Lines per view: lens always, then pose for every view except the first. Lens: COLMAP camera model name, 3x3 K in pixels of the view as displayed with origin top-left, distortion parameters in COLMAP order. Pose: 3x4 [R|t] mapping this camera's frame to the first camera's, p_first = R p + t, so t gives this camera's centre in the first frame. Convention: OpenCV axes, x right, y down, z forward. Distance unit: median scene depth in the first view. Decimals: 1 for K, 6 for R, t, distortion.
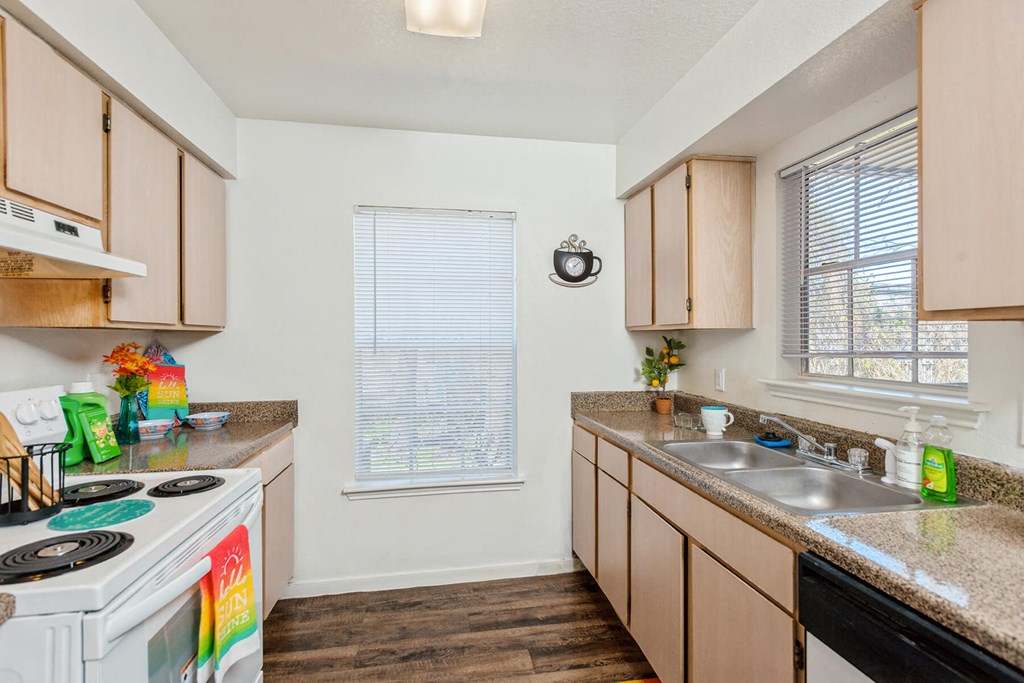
lens RADIAL K [[480.9, 0, 510.7], [0, 480.9, 334.9], [0, 0, 1]] dist [0.022651, -0.008662]
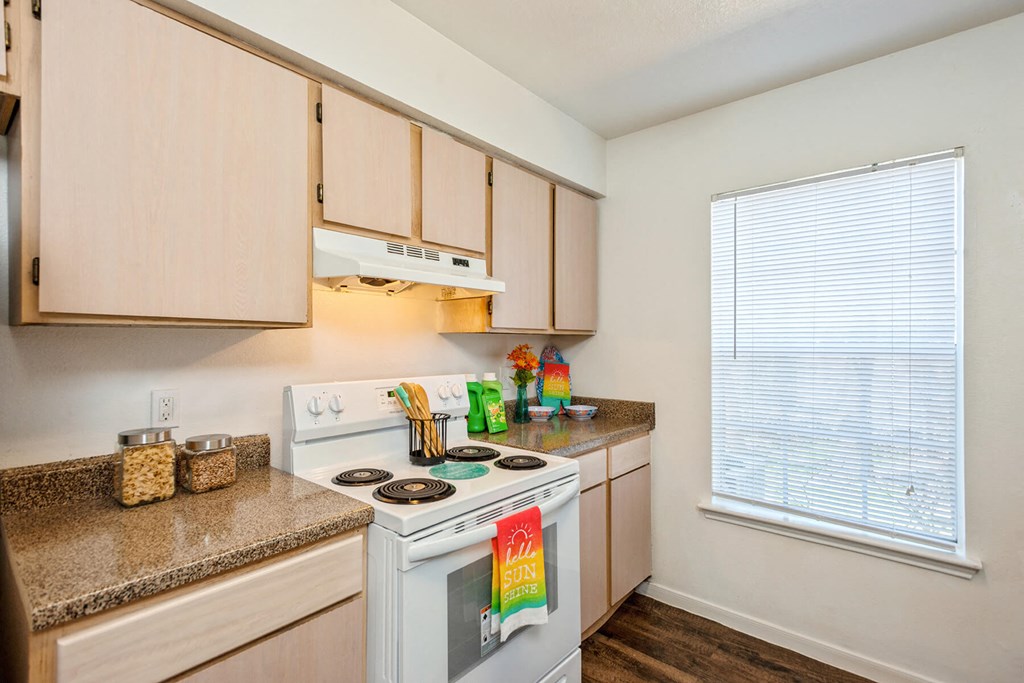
lens RADIAL K [[485.0, 0, 512.0], [0, 485.0, 341.5], [0, 0, 1]] dist [0.022022, 0.000087]
pose [[0.638313, 0.002481, -0.769773, 0.225107], [0.001616, 0.999988, 0.004563, 0.002964], [0.769775, -0.004157, 0.638302, 0.191393]]
